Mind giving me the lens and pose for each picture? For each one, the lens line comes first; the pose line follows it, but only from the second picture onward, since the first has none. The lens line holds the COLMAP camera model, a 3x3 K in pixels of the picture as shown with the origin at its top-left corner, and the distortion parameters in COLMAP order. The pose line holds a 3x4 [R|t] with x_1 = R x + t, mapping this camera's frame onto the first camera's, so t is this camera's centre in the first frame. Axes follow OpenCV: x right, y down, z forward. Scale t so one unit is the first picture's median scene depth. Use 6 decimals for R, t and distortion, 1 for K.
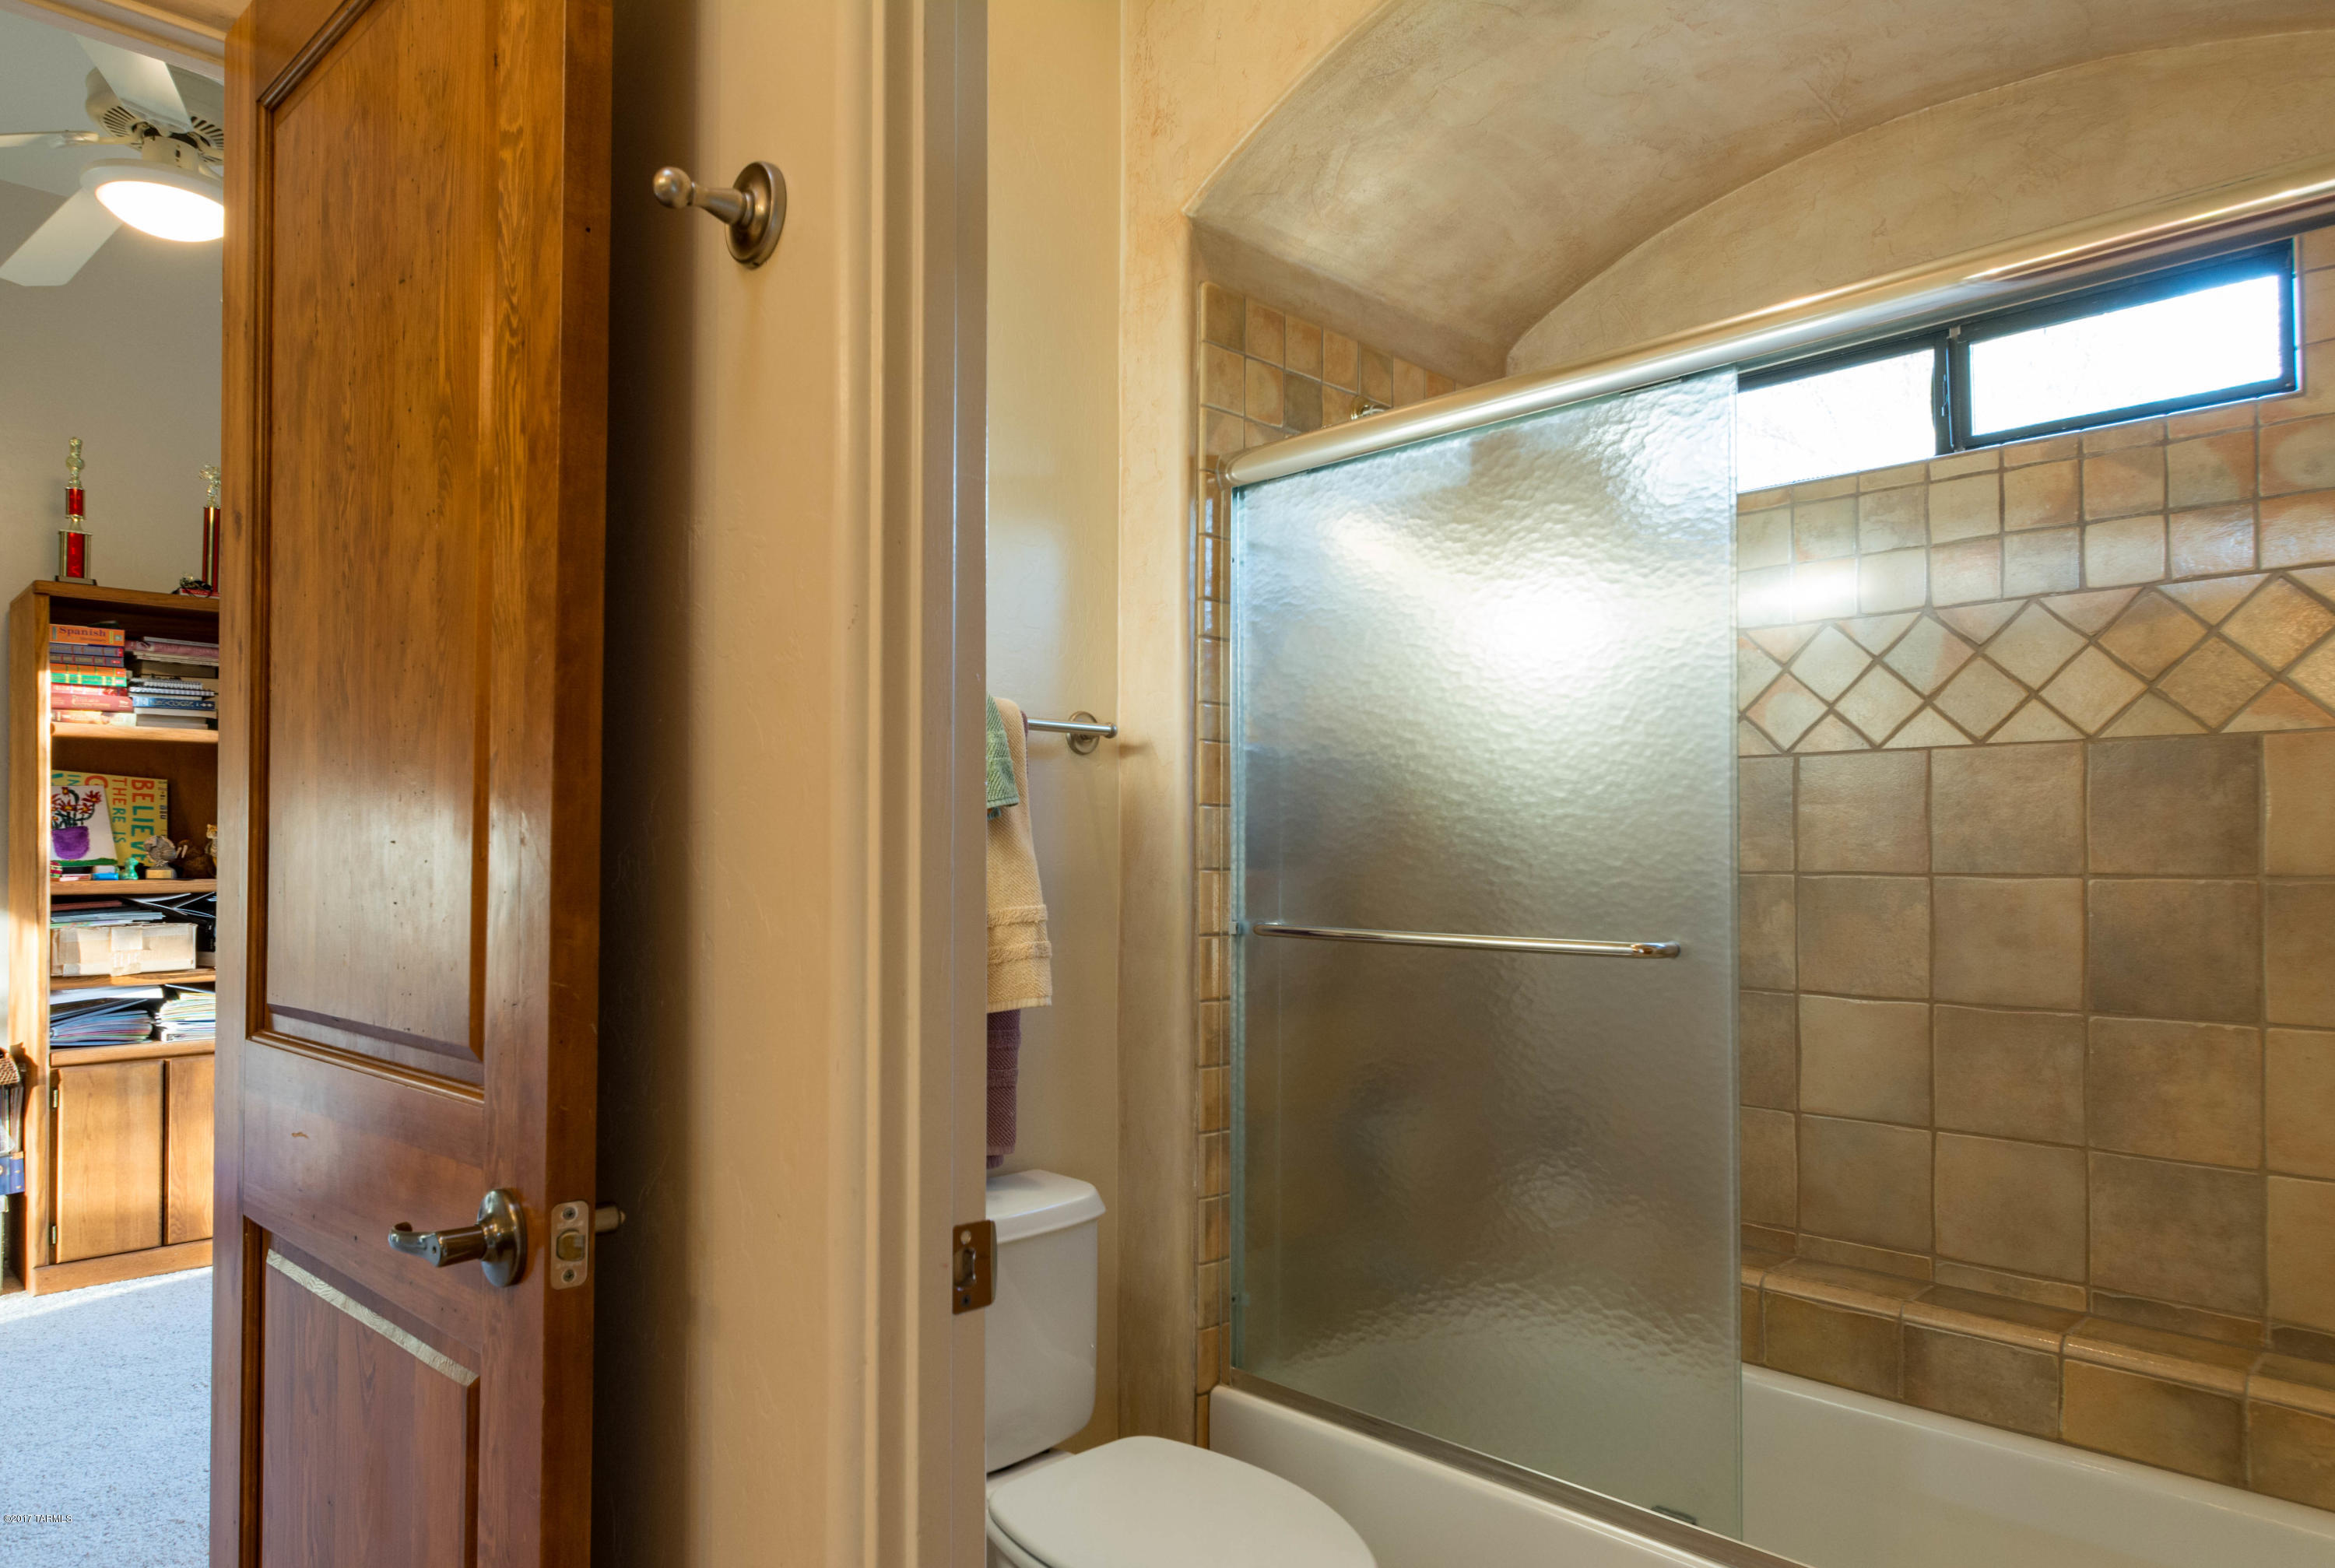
lens RADIAL K [[1453.5, 0, 1087.4], [0, 1453.5, 836.2], [0, 0, 1]] dist [0.004860, -0.001262]
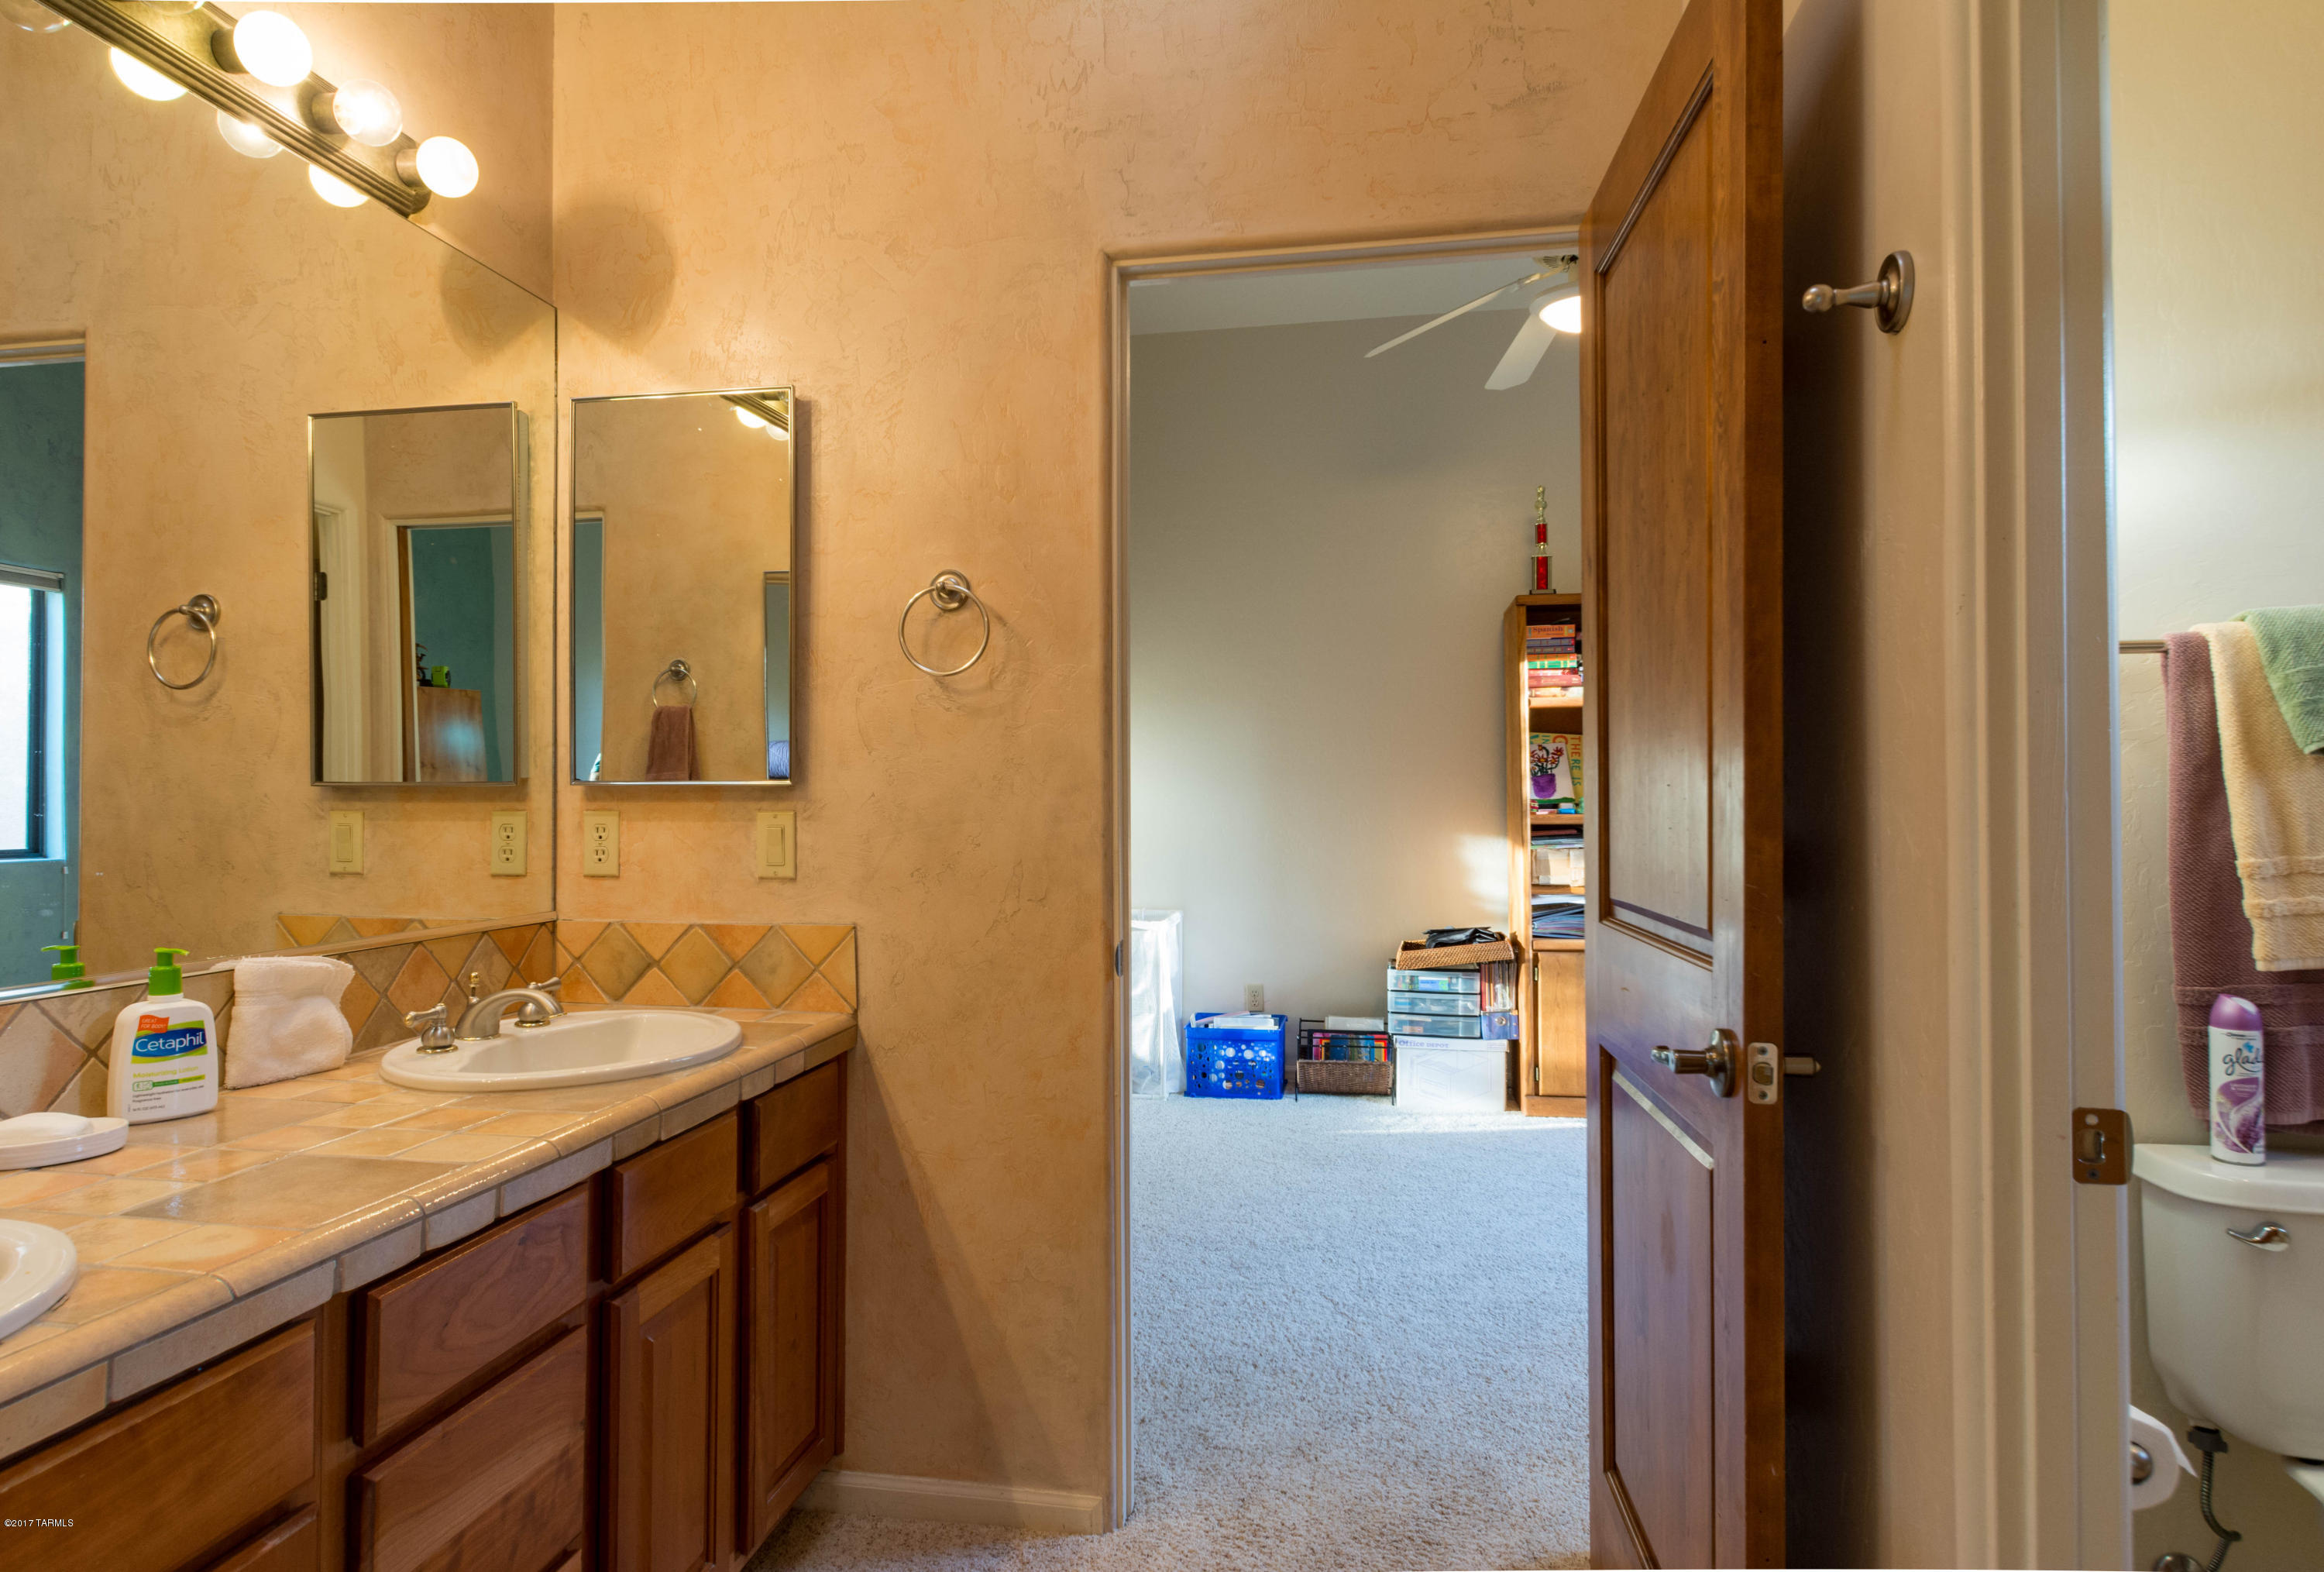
lens RADIAL K [[1301.9, 0, 1157.0], [0, 1301.9, 788.1], [0, 0, 1]] dist [0.000300, 0.000081]
pose [[0.616545, -0.009405, -0.787263, 0.161327], [0.016224, 0.999868, 0.000761, -0.001852], [0.787152, -0.013242, 0.616617, -0.132731]]
